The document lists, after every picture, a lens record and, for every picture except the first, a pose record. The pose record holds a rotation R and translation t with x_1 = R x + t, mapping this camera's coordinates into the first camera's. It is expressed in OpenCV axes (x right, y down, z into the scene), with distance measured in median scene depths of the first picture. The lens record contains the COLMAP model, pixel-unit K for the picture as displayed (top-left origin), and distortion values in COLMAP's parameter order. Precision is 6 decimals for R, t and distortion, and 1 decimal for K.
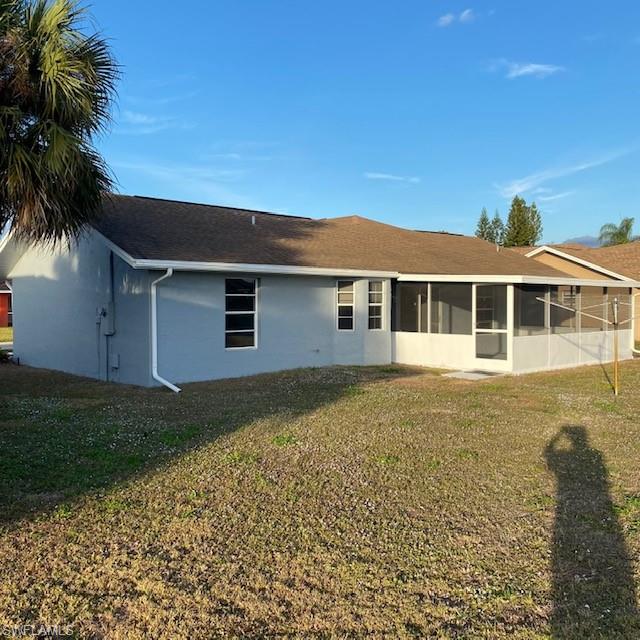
lens RADIAL K [[657.9, 0, 314.4], [0, 657.9, 319.1], [0, 0, 1]] dist [0.021205, 0.000000]
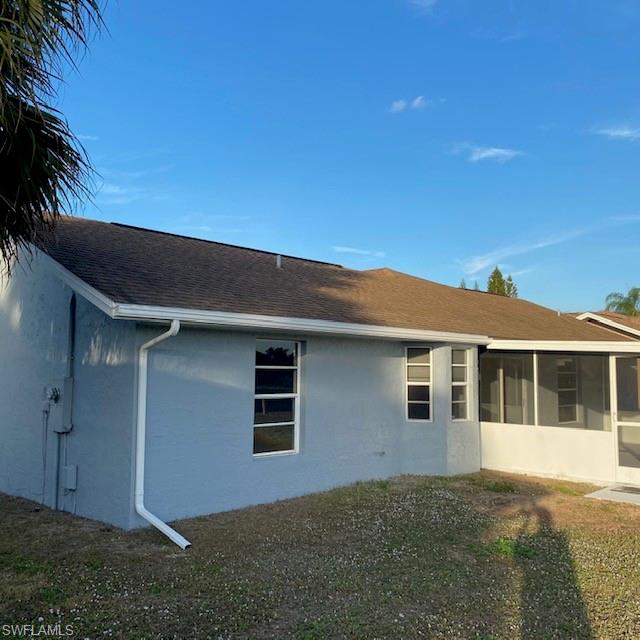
lens RADIAL K [[657.9, 0, 317.1], [0, 657.9, 316.4], [0, 0, 1]] dist [0.021205, 0.000000]
pose [[0.998508, 0.014716, 0.052595, -0.102005], [-0.008777, 0.993734, -0.111425, -0.014711], [-0.053905, 0.110797, 0.992380, 0.342112]]
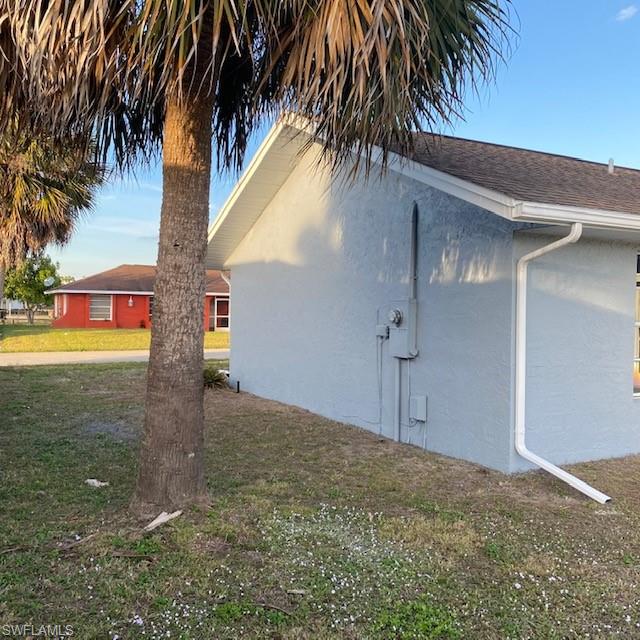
lens RADIAL K [[657.9, 0, 321.6], [0, 657.9, 317.2], [0, 0, 1]] dist [0.021205, 0.000000]
pose [[0.967449, 0.019700, -0.252299, -0.221950], [-0.023359, 0.999661, -0.011517, -0.002439], [0.251987, 0.017036, 0.967581, 0.413096]]
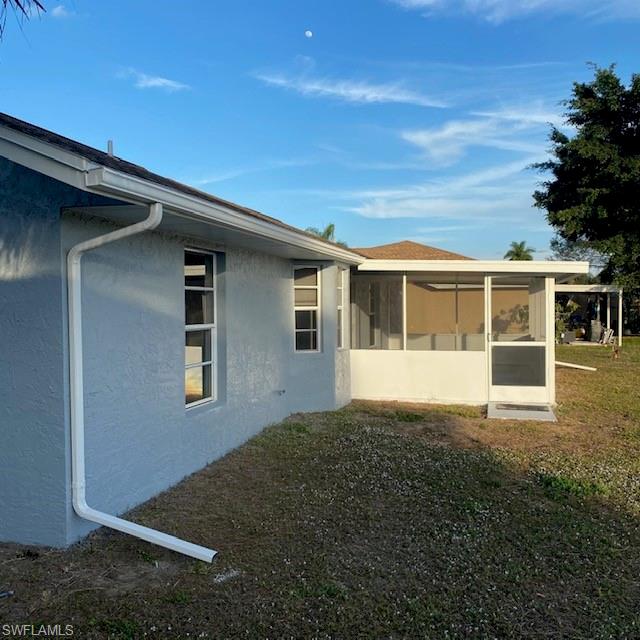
lens RADIAL K [[657.9, 0, 315.7], [0, 657.9, 314.9], [0, 0, 1]] dist [0.021205, 0.000000]
pose [[0.854667, -0.015627, 0.518941, -0.267347], [0.024569, 0.999644, -0.010362, -0.010448], [-0.518594, 0.021606, 0.854747, 0.529004]]
